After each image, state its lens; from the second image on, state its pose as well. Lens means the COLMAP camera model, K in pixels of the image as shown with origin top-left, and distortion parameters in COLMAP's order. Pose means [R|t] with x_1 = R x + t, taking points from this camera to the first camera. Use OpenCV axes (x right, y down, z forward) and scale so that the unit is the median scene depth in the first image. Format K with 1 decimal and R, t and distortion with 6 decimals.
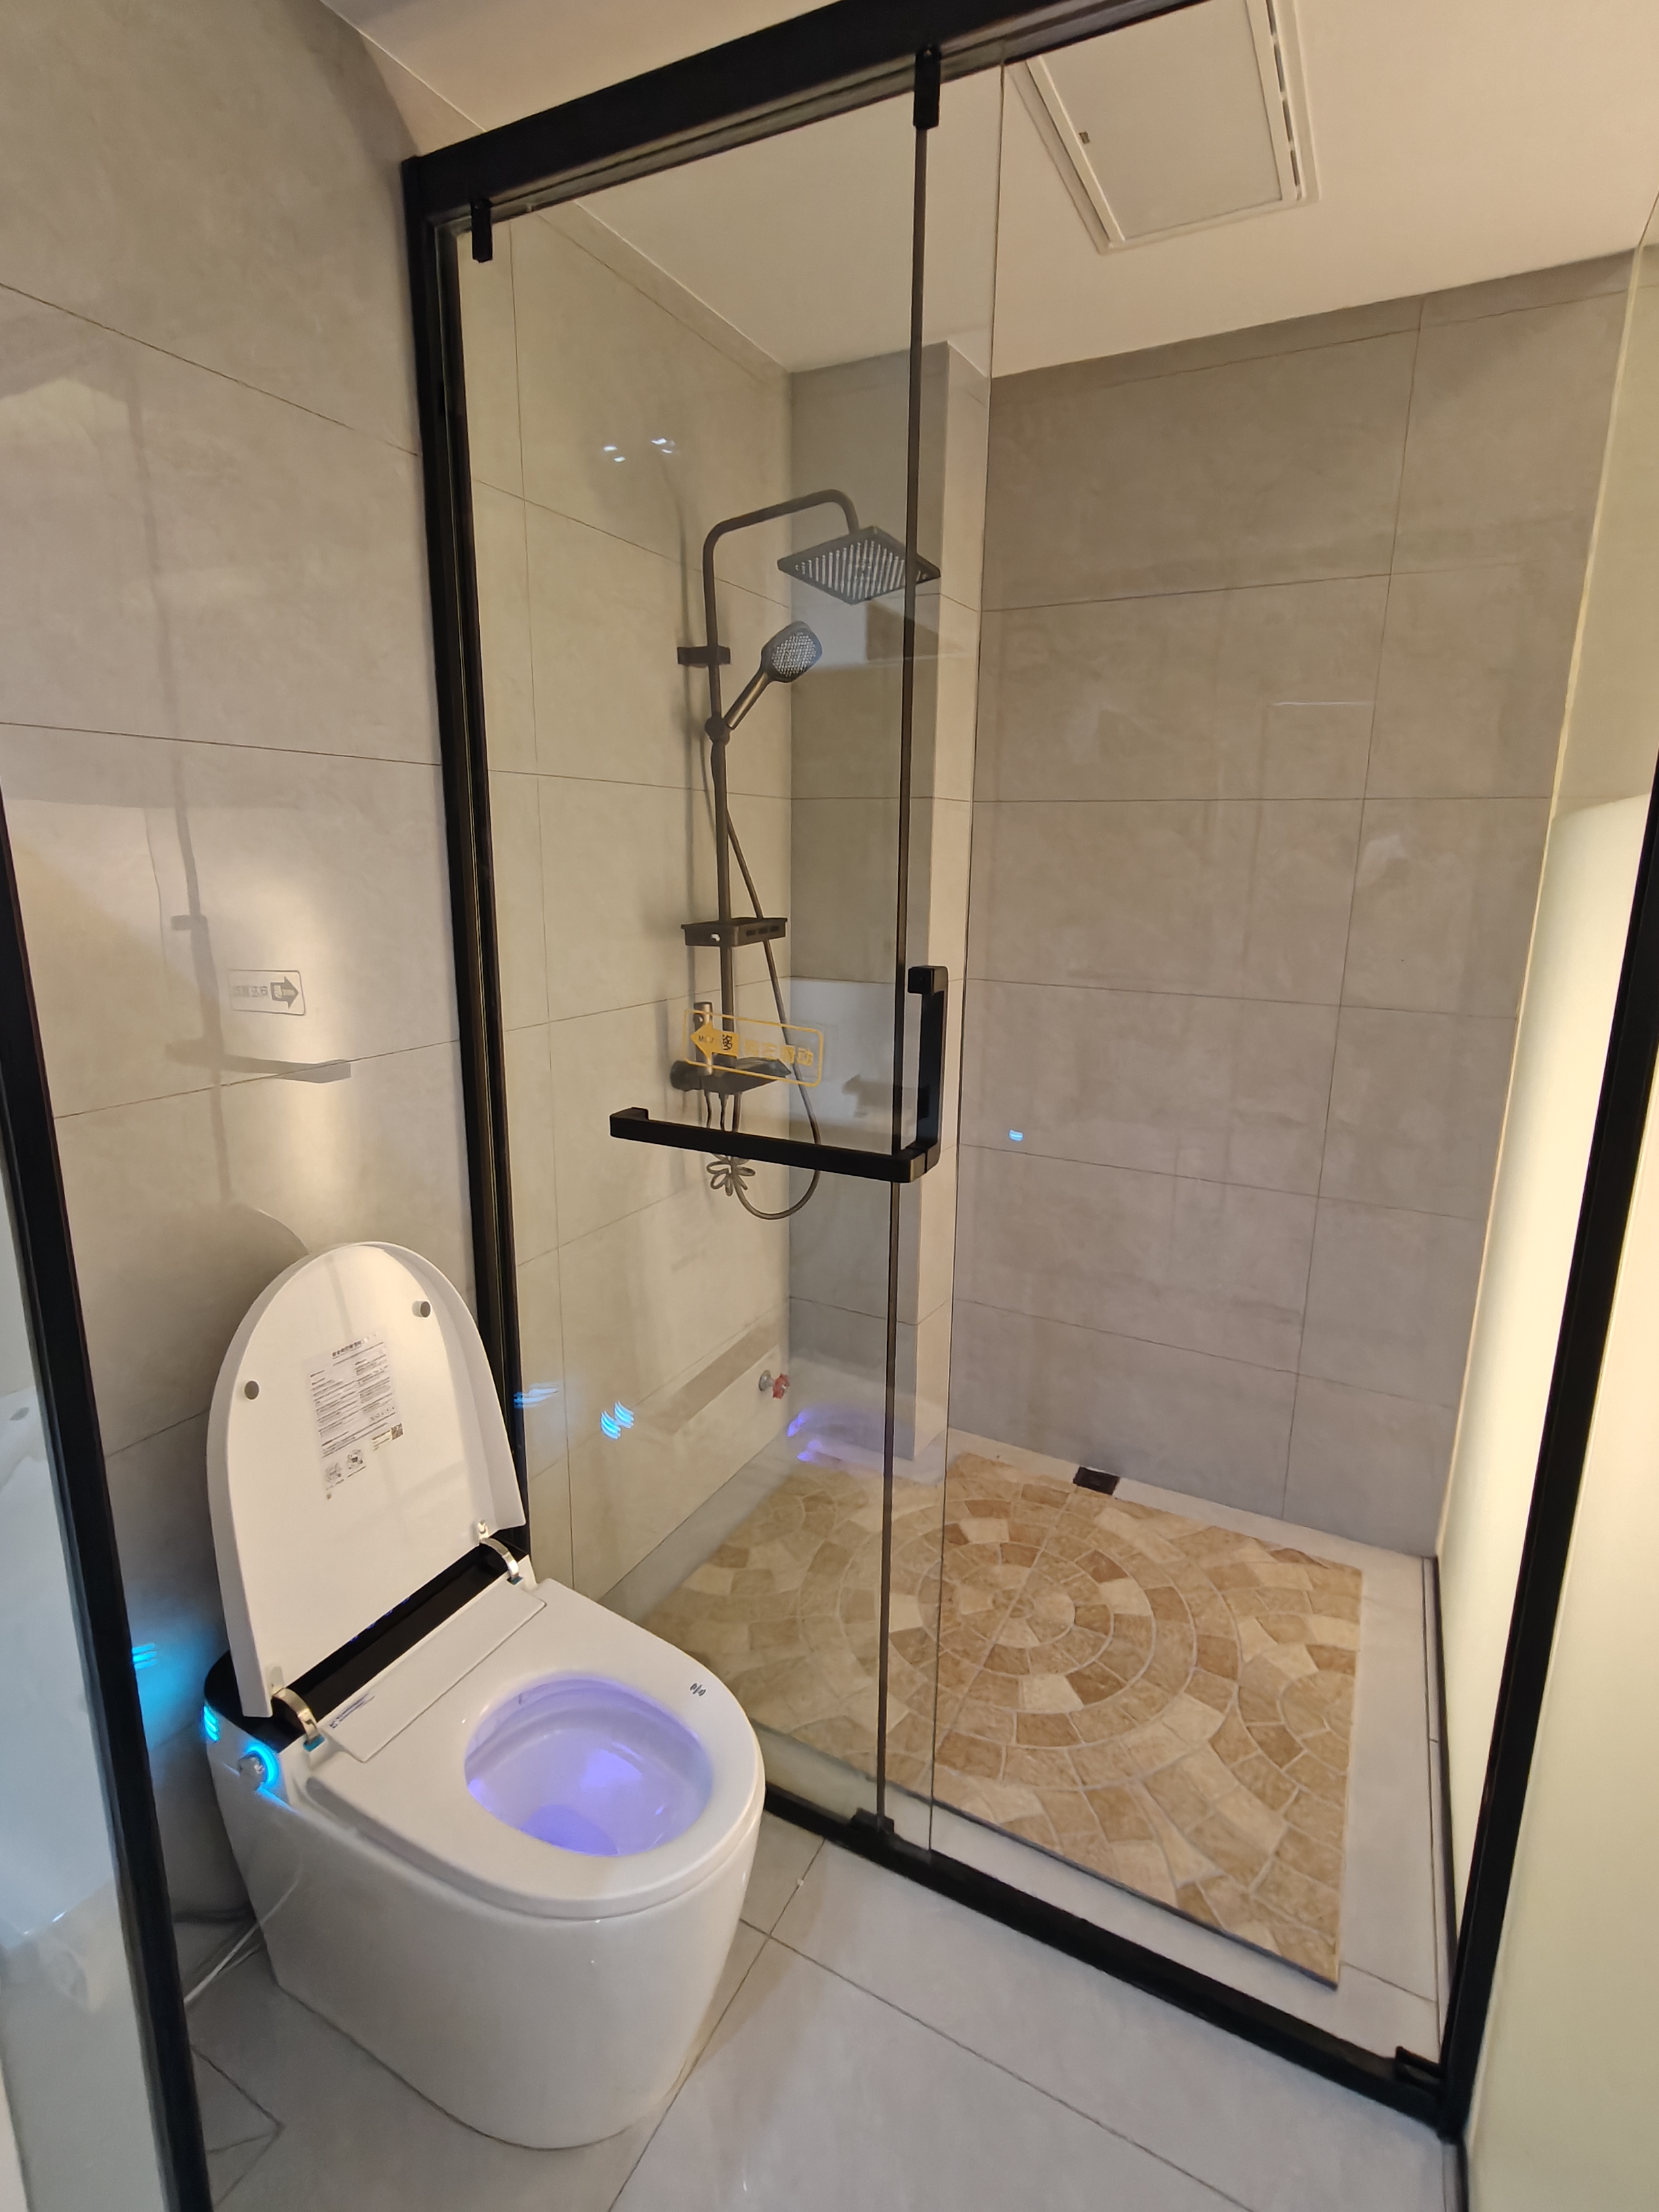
lens RADIAL K [[1055.8, 0, 823.9], [0, 1055.8, 1097.9], [0, 0, 1]] dist [0.003140, 0.000154]
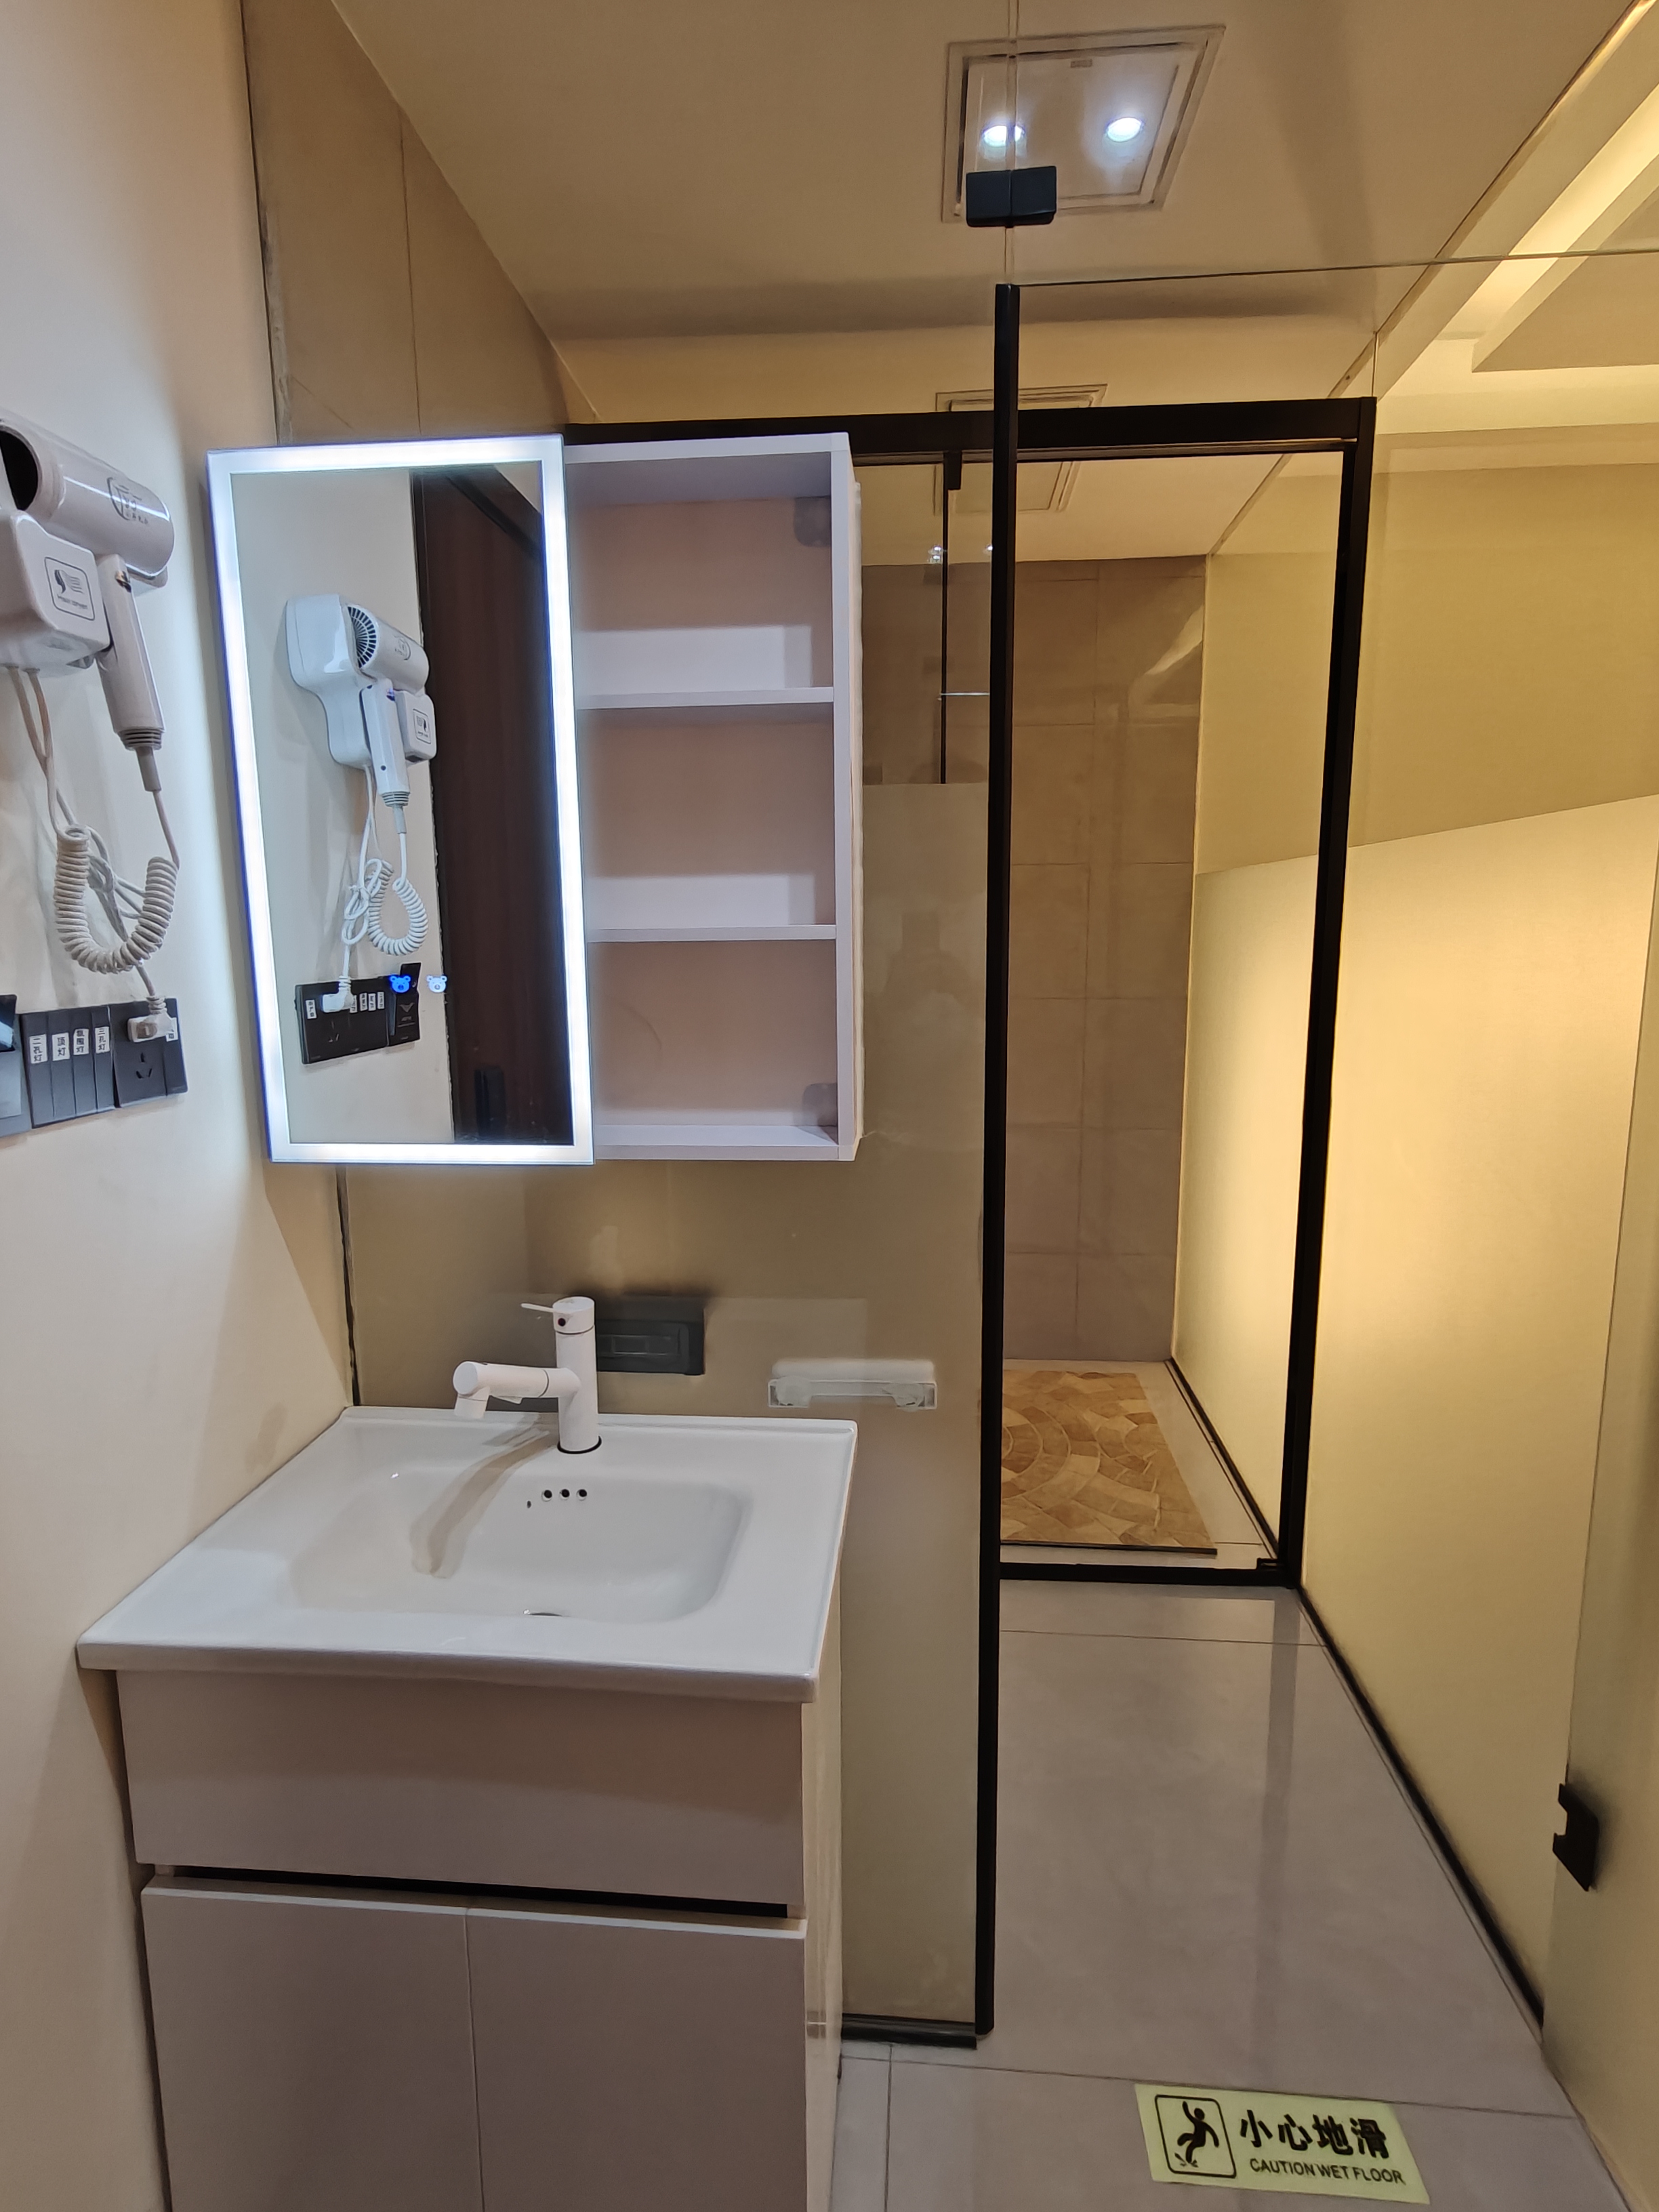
lens RADIAL K [[1075.8, 0, 829.5], [0, 1075.8, 1106.0], [0, 0, 1]] dist [0.009475, 0.000150]
pose [[0.916516, -0.084018, 0.391075, -0.521761], [0.107782, 0.993402, -0.039174, 0.099339], [-0.385203, 0.078054, 0.919525, -0.300838]]
